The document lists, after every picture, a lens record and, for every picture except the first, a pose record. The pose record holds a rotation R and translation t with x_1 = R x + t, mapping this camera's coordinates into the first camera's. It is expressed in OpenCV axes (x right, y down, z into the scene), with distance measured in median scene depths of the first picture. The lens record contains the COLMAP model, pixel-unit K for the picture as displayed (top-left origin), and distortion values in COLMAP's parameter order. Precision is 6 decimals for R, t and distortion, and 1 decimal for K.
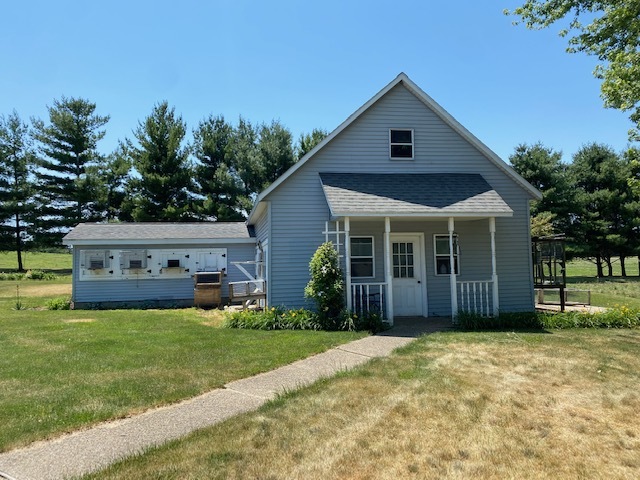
lens RADIAL K [[507.9, 0, 323.3], [0, 507.9, 241.1], [0, 0, 1]] dist [0.008995, 0.030826]
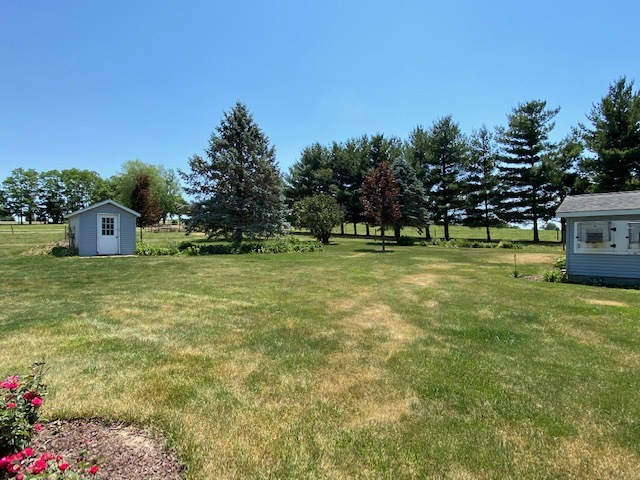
lens RADIAL K [[339.1, 0, 320.8], [0, 339.1, 239.3], [0, 0, 1]] dist [-0.016100, 0.000399]
pose [[0.579224, 0.010953, -0.815095, -0.114499], [0.034079, 0.998710, 0.037638, 0.004255], [0.814456, -0.049579, 0.578104, 0.108832]]
